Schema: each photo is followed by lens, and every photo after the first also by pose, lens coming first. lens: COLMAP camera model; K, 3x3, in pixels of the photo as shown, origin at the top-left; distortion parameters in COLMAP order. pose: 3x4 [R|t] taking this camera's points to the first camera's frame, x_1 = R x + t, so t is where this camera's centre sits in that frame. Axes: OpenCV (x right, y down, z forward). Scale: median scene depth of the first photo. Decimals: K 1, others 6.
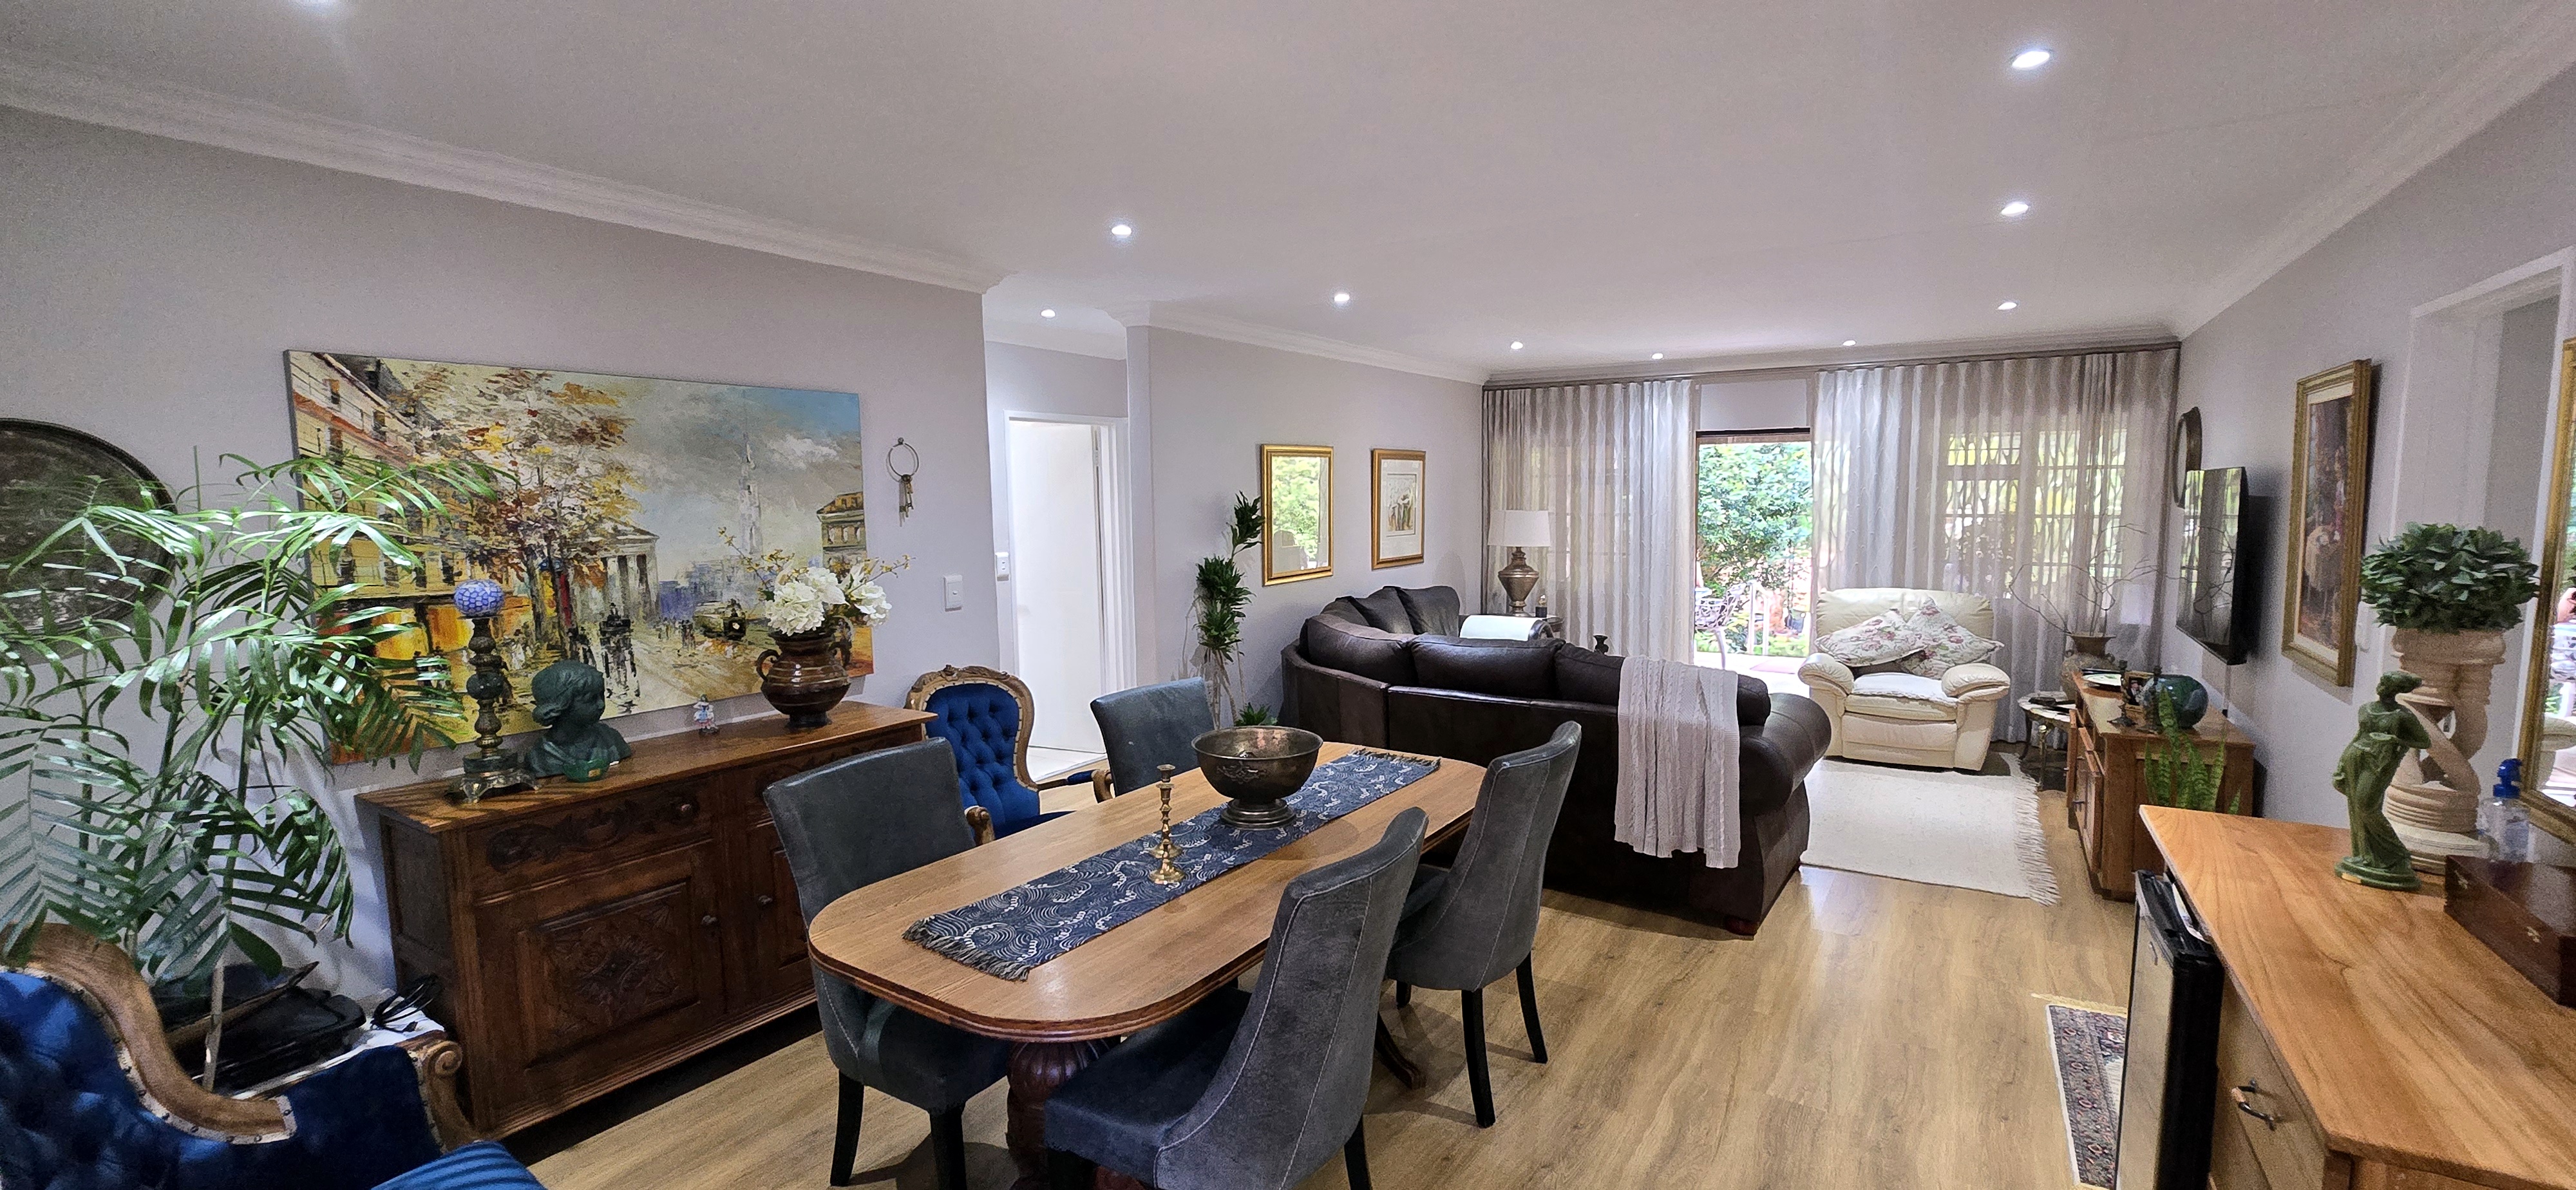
lens RADIAL K [[1055.5, 0, 1297.4], [0, 1055.5, 587.4], [0, 0, 1]] dist [-0.008948, 0.002572]
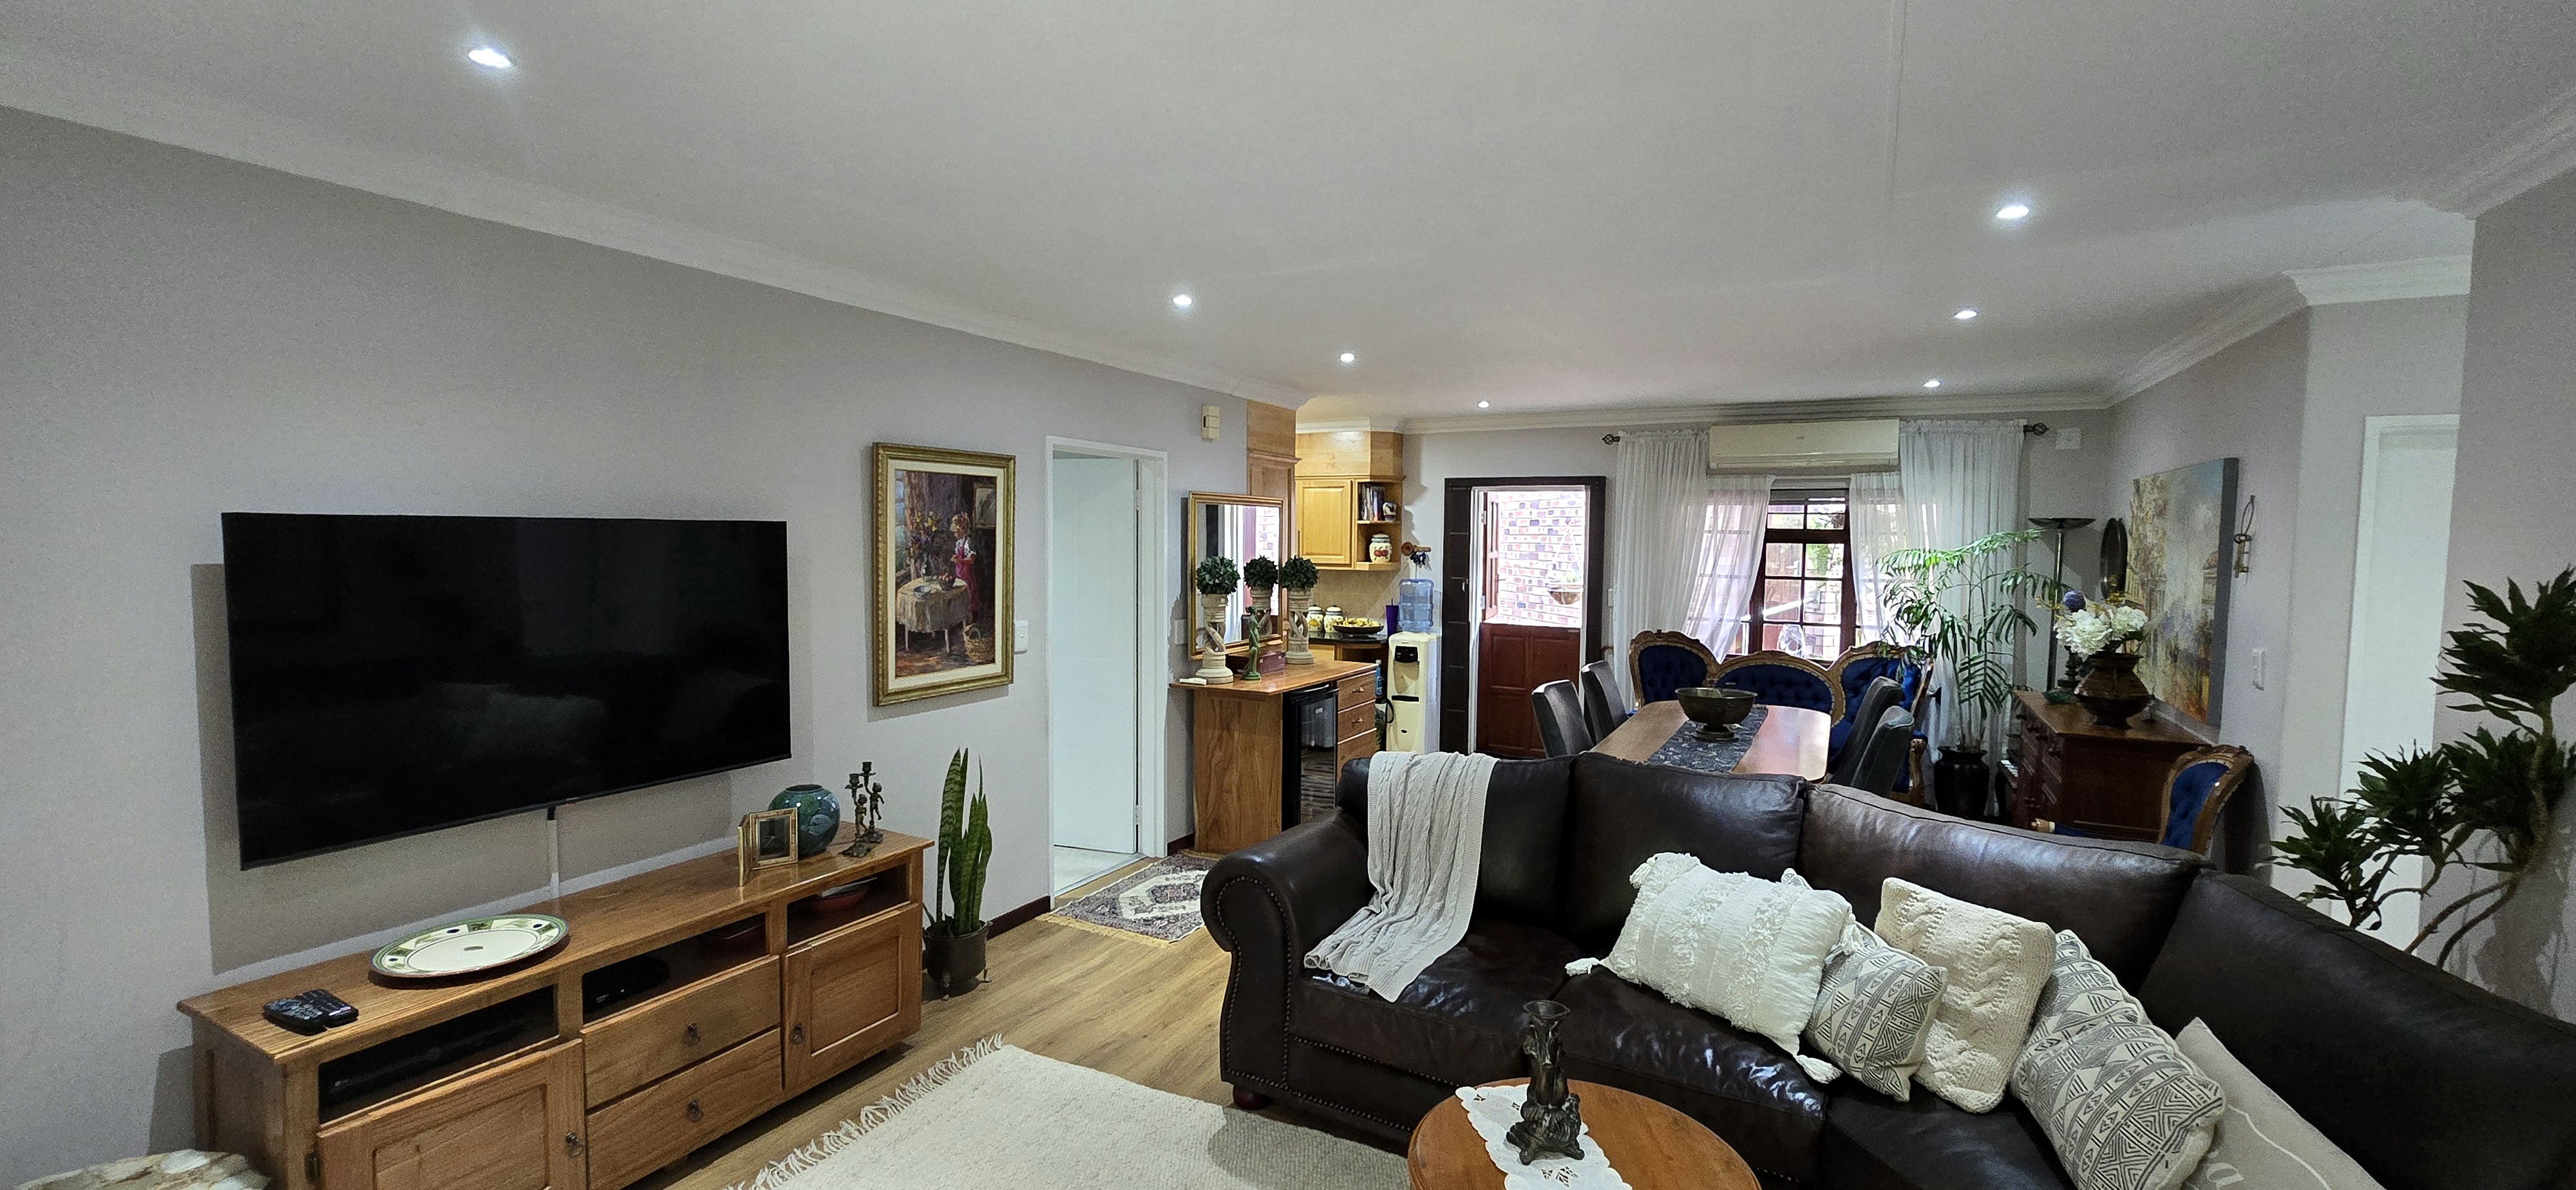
lens RADIAL K [[1055.5, 0, 1311.5], [0, 1055.5, 588.3], [0, 0, 1]] dist [-0.008948, 0.002572]
pose [[-0.994399, 0.004128, -0.105613, 0.363187], [-0.011056, 0.989692, 0.142785, -0.118177], [0.105114, 0.143153, -0.984103, 1.190485]]
